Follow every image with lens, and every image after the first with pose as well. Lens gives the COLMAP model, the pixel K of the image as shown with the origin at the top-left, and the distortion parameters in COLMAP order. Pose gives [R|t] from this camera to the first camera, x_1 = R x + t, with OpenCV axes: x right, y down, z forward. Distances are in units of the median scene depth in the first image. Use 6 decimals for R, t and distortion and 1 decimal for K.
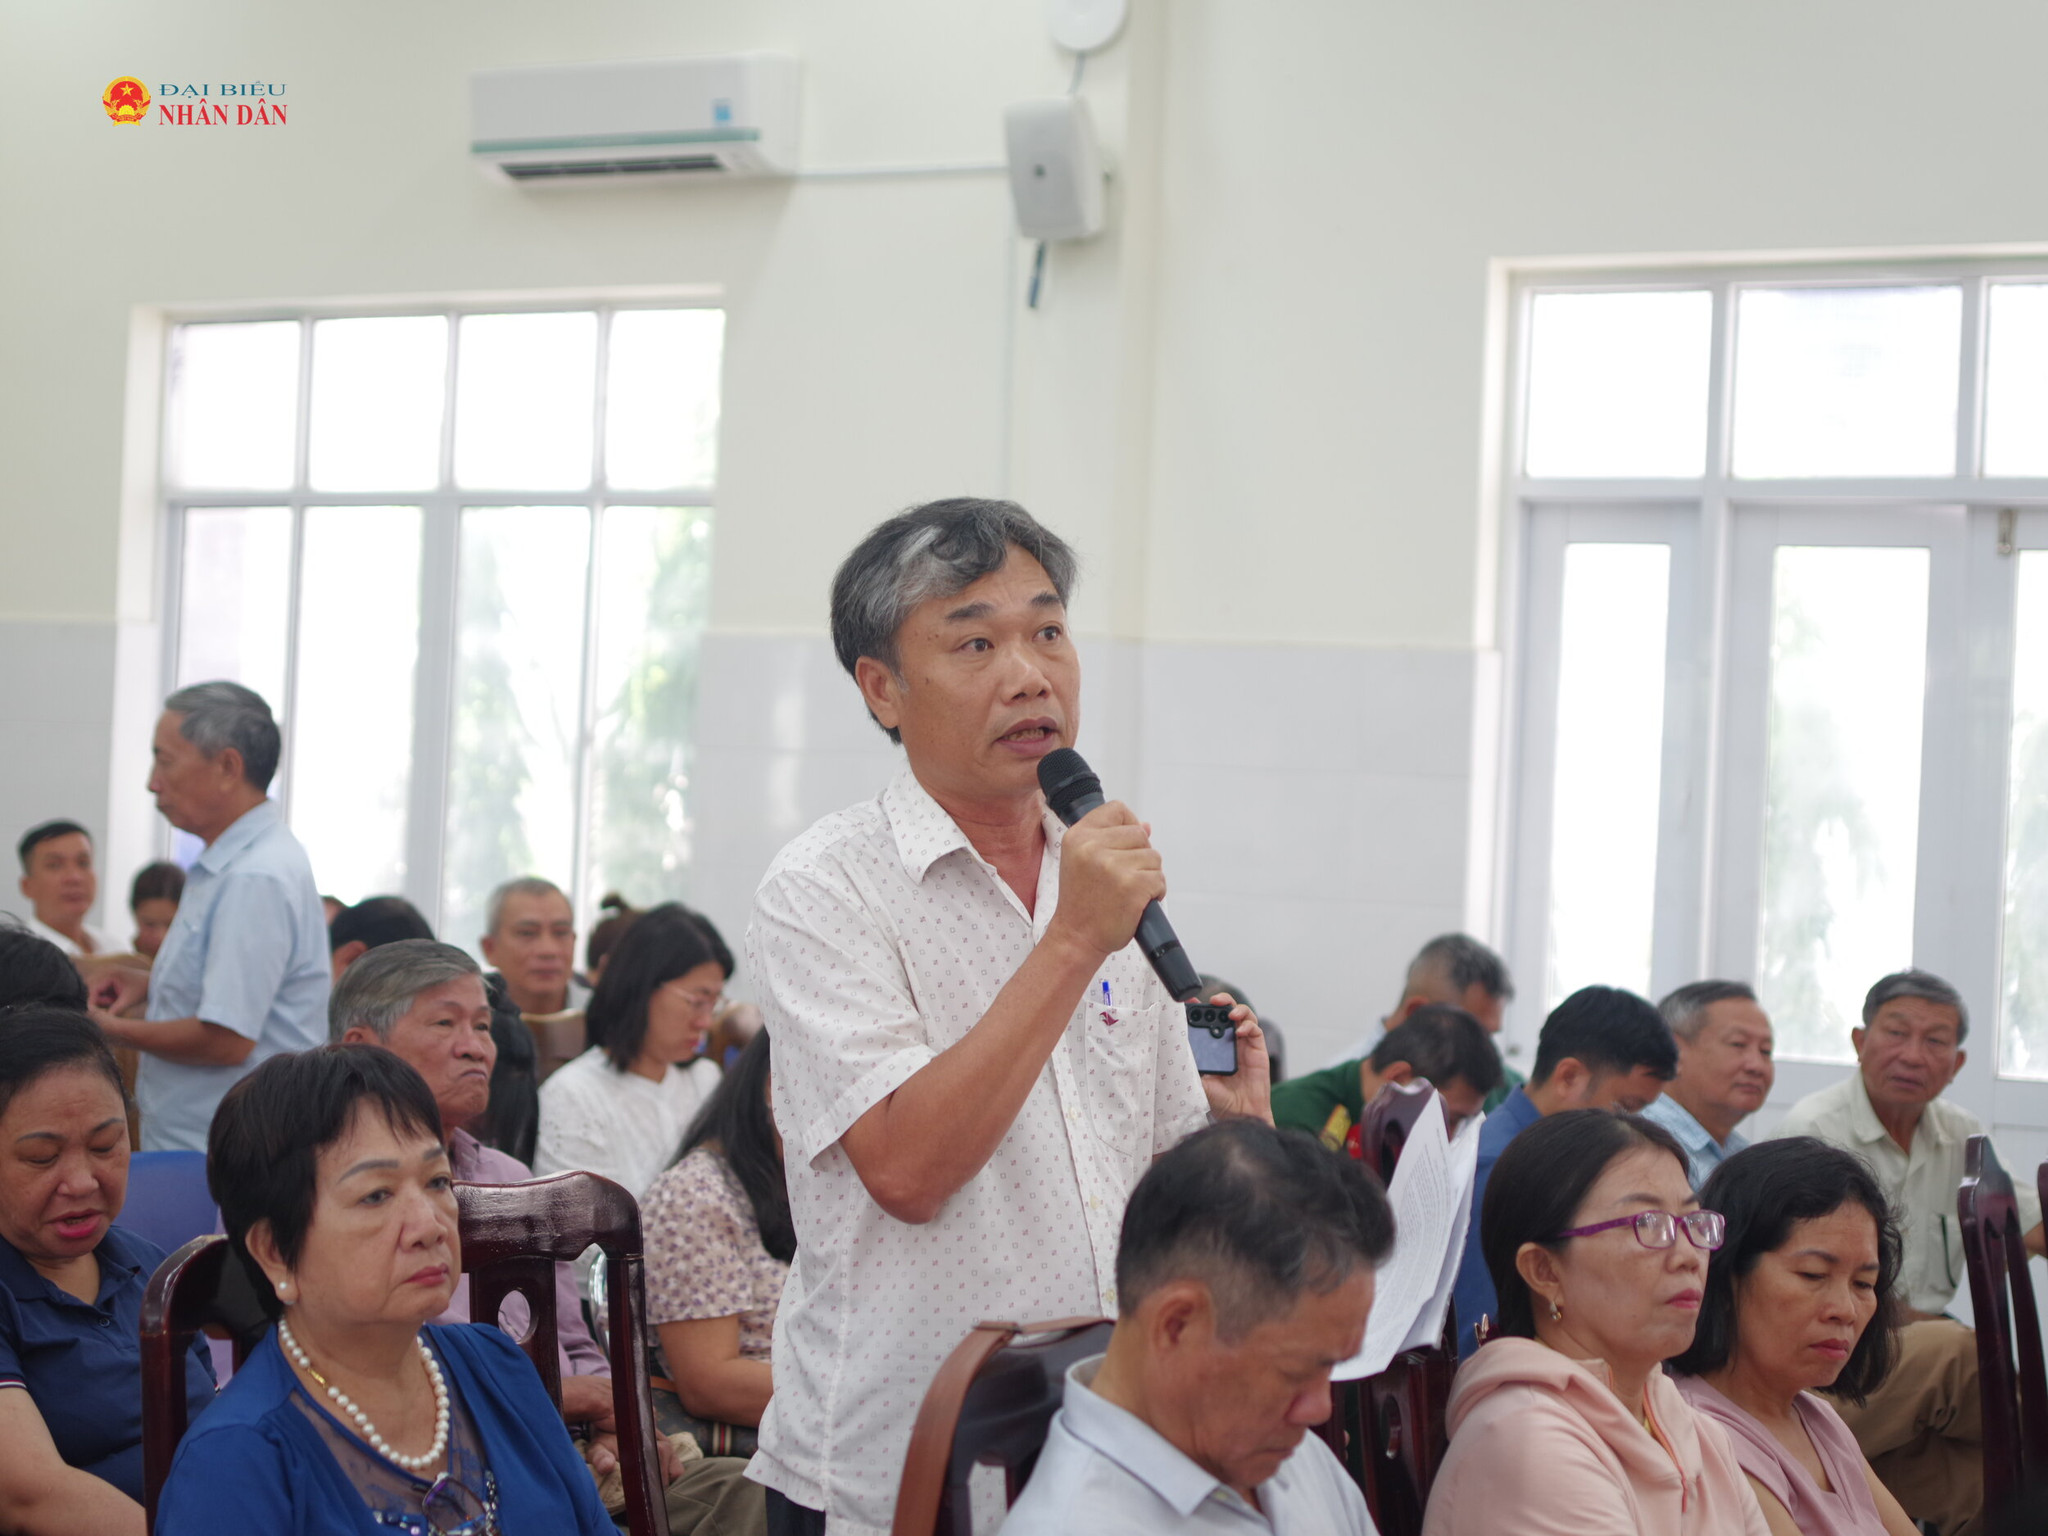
lens RADIAL K [[3599.5, 0, 1024.0], [0, 3599.5, 768.0], [0, 0, 1]] dist [-0.022042, -0.137896]
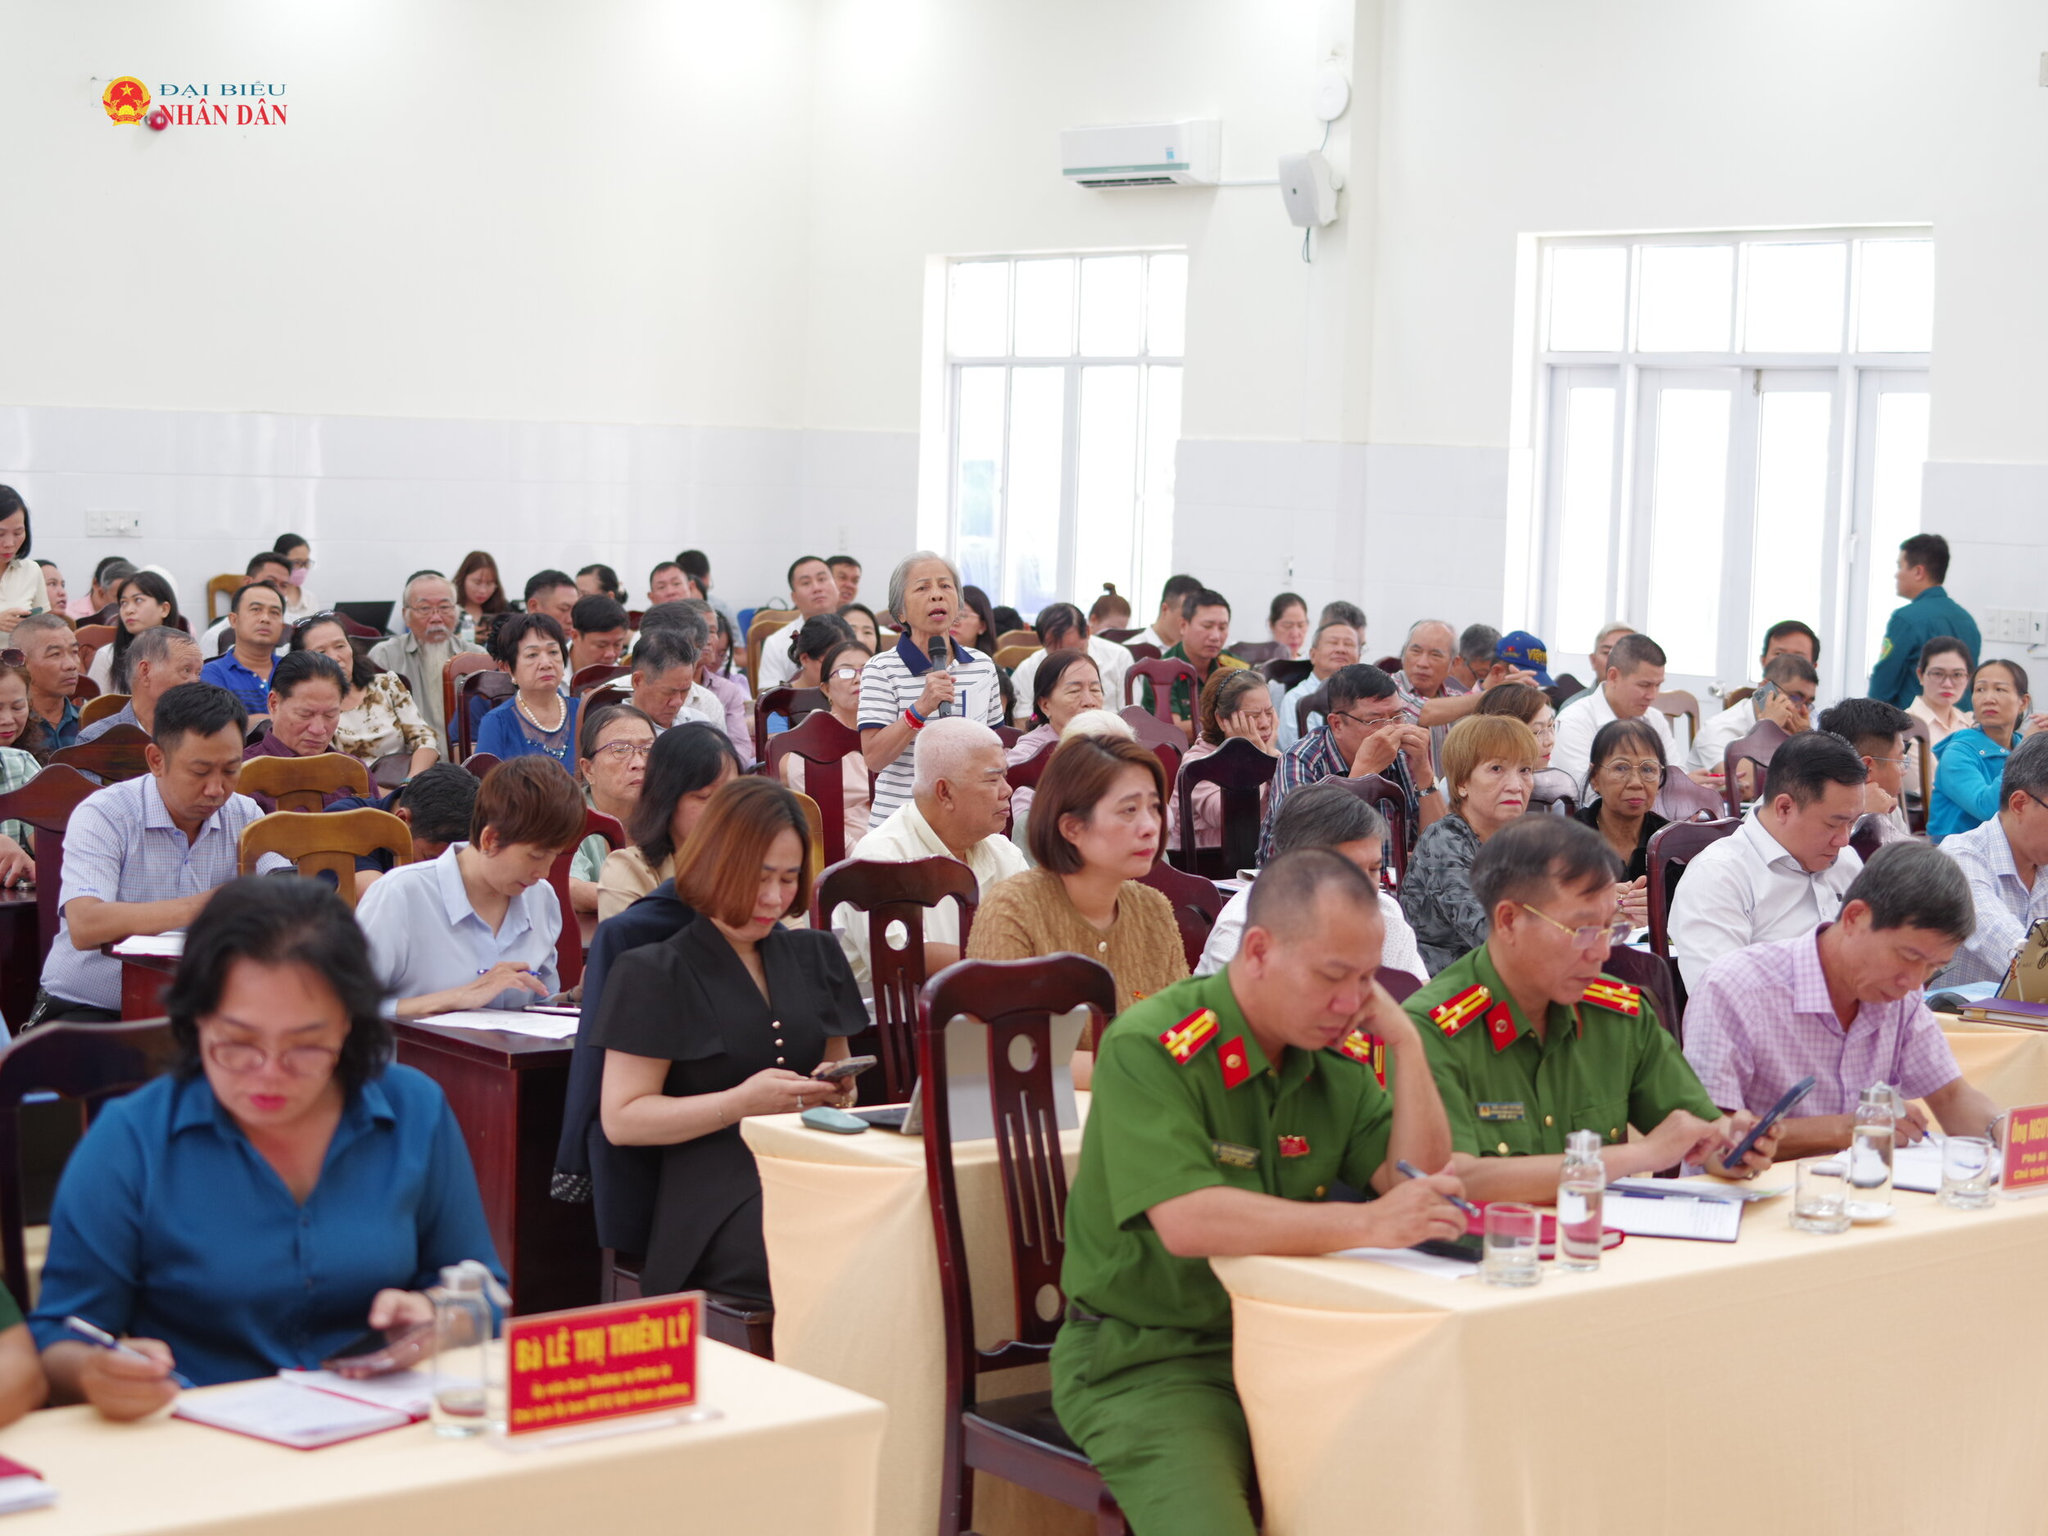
lens RADIAL K [[3799.4, 0, 1024.0], [0, 3799.4, 768.0], [0, 0, 1]] dist [0.002400, -0.029737]
pose [[0.908815, 0.023506, -0.416538, 0.670249], [0.009289, 0.997024, 0.076532, -0.019972], [0.417097, -0.073423, 0.905891, -0.813851]]
